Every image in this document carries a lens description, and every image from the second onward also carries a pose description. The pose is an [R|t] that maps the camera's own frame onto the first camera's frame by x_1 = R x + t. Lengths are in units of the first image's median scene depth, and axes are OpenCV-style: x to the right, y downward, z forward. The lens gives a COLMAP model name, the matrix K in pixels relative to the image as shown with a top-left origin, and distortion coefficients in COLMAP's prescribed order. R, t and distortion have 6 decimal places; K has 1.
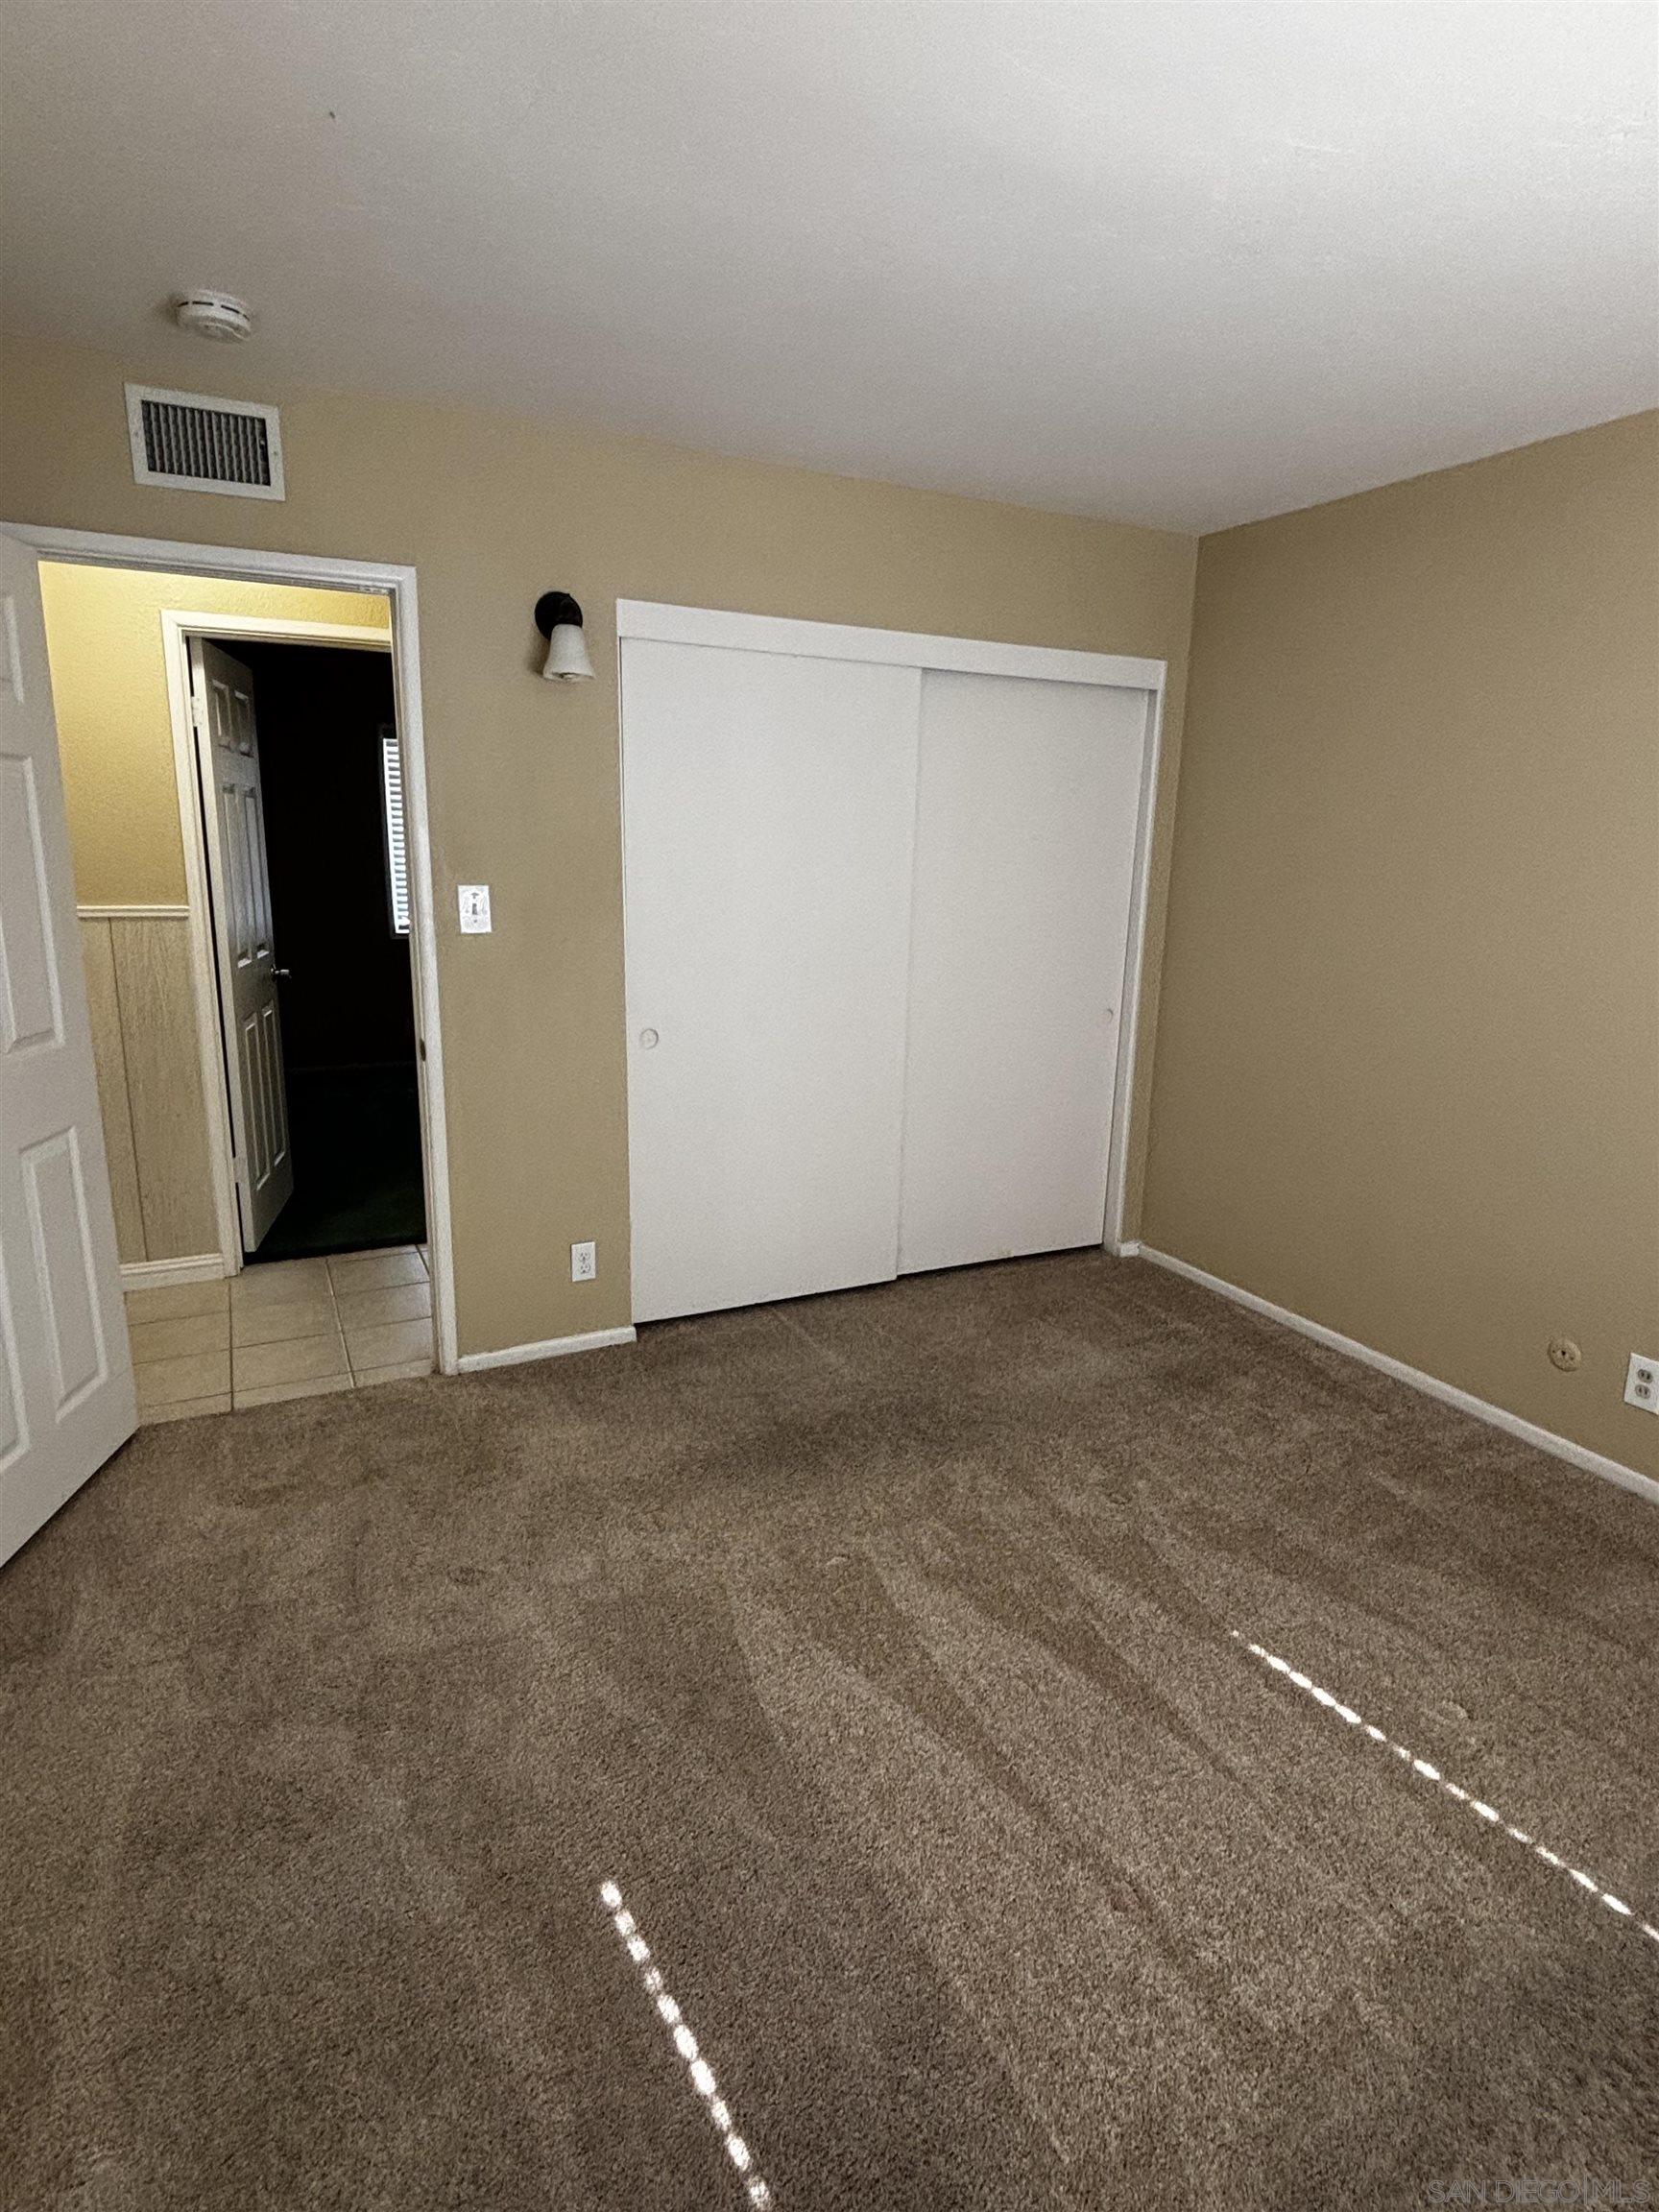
lens RADIAL K [[1188.4, 0, 826.9], [0, 1188.4, 1110.3], [0, 0, 1]] dist [0.009058, -0.003781]
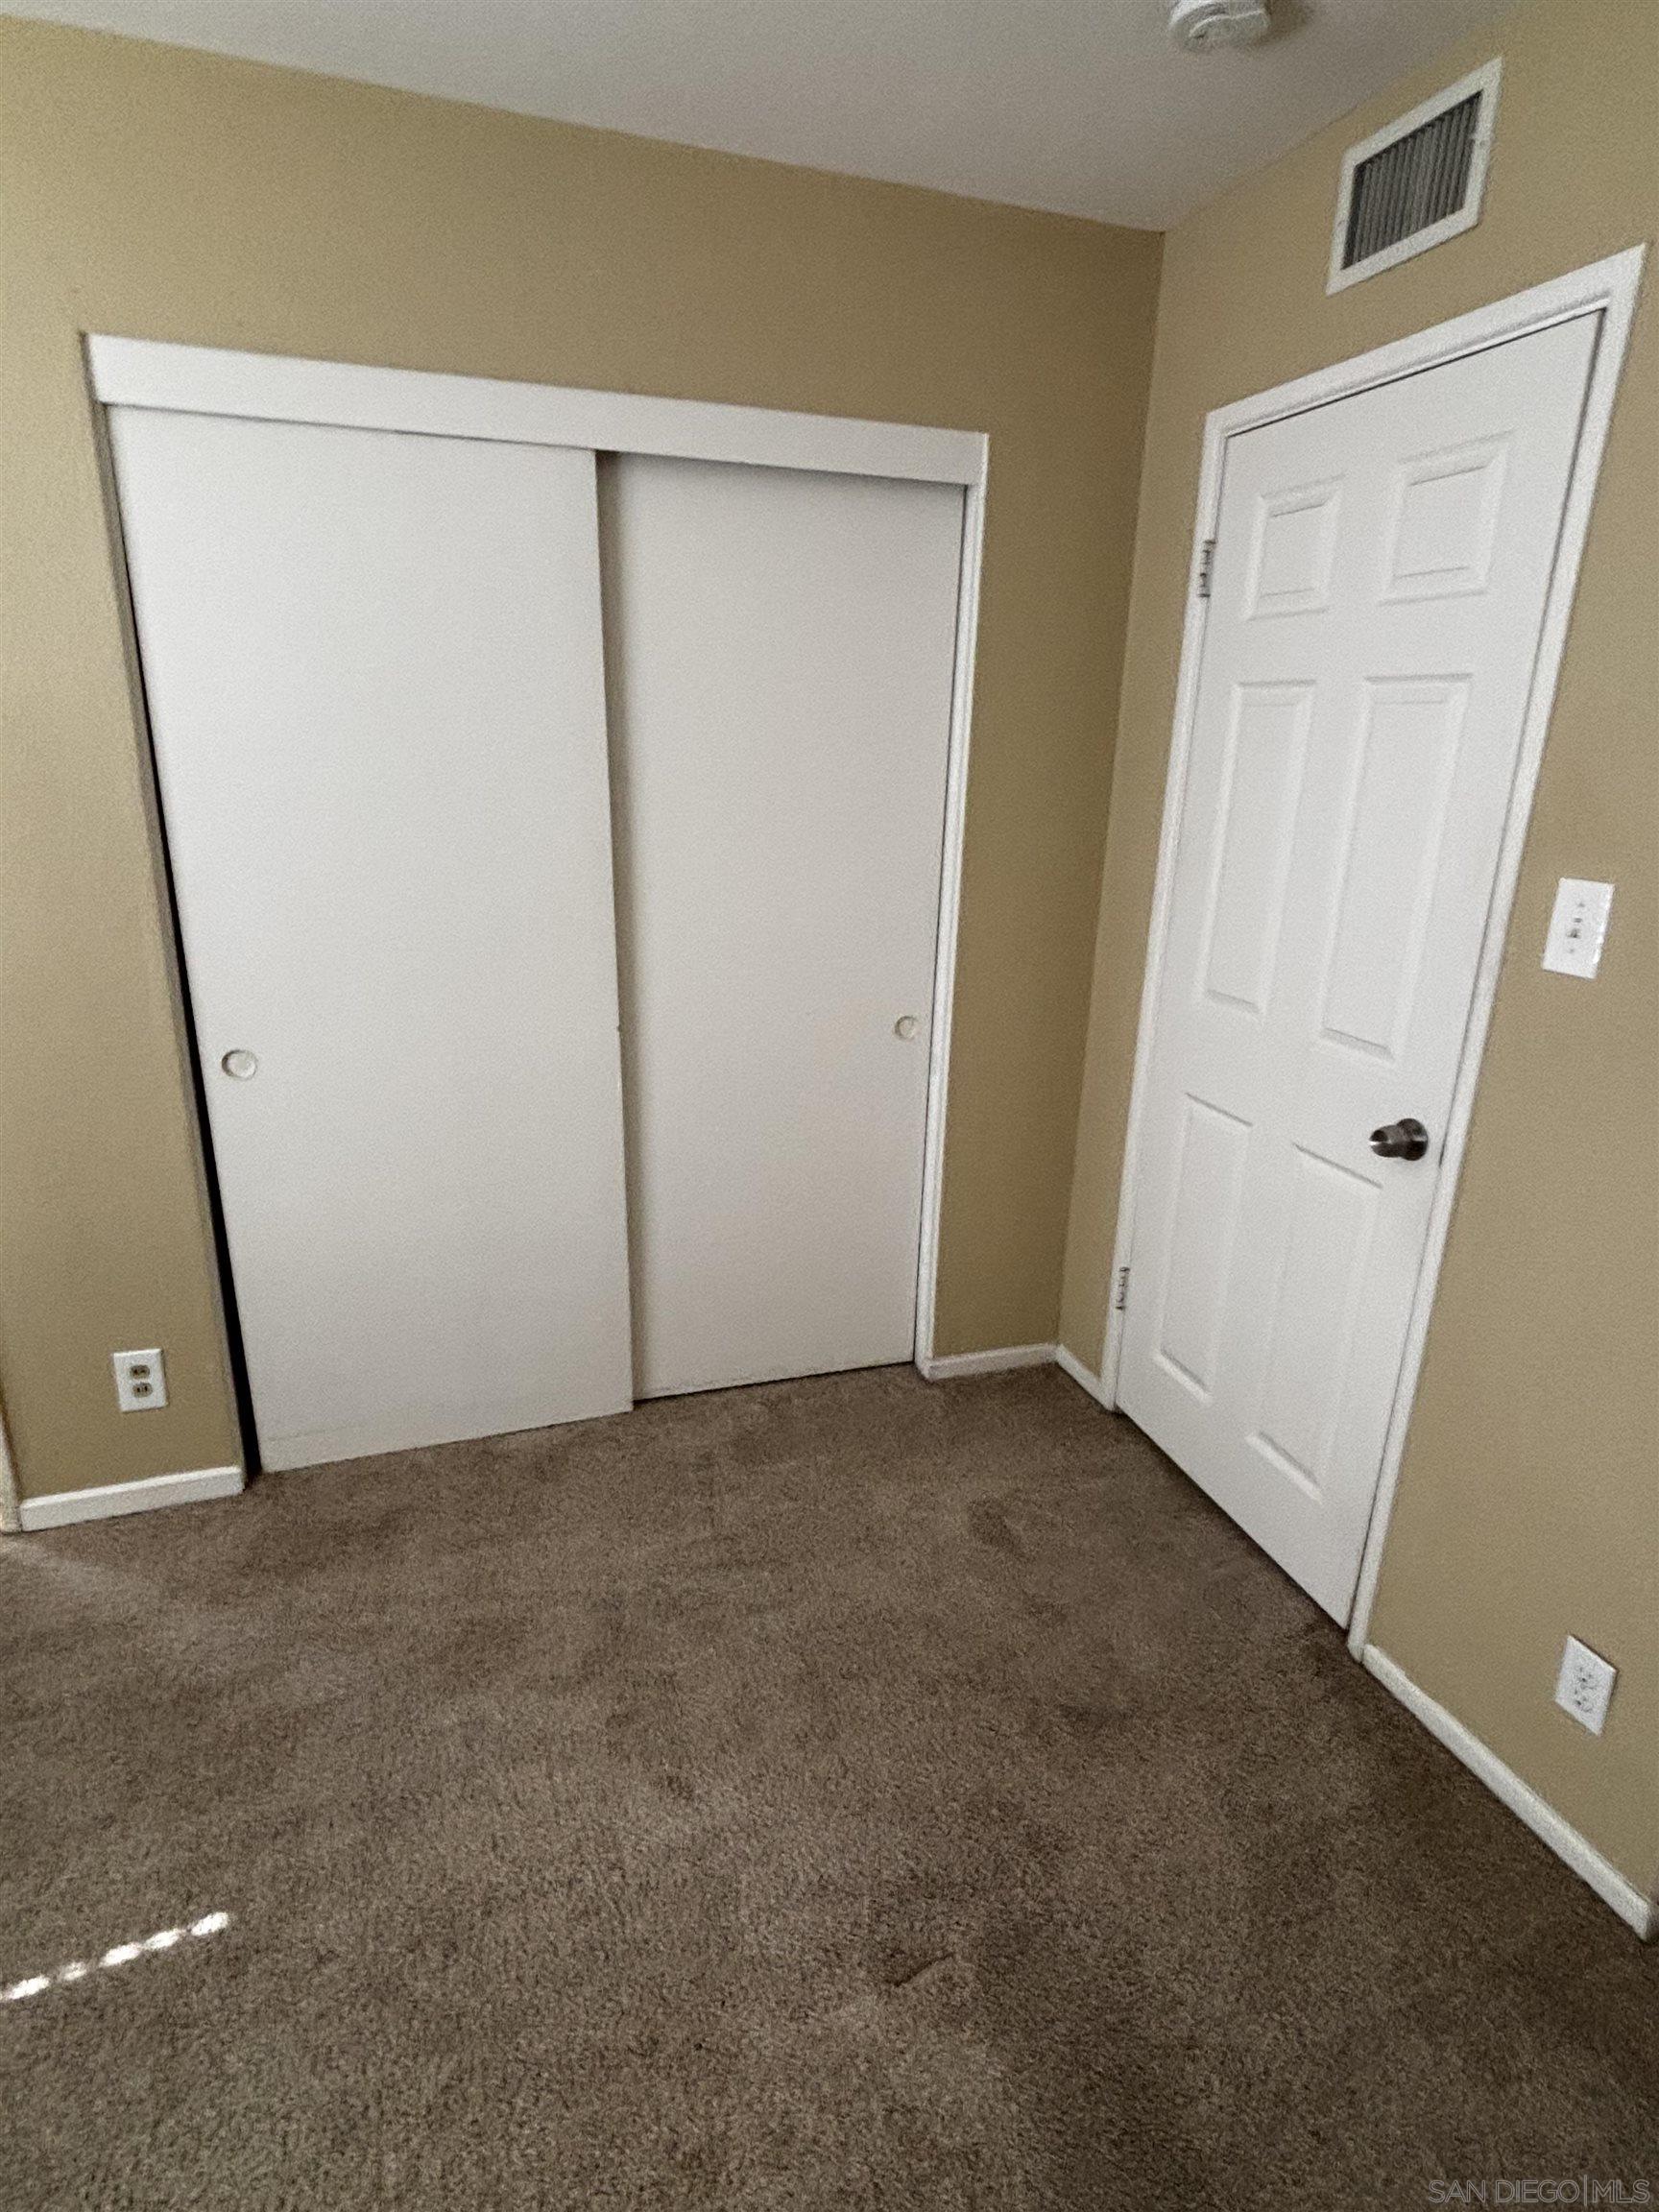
lens RADIAL K [[1188.4, 0, 827.7], [0, 1188.4, 1096.5], [0, 0, 1]] dist [0.009058, -0.003781]
pose [[-0.131020, 0.264216, -0.955523, 0.295231], [-0.256062, 0.922107, 0.290087, -0.195111], [0.957740, 0.282680, -0.053159, 0.856886]]
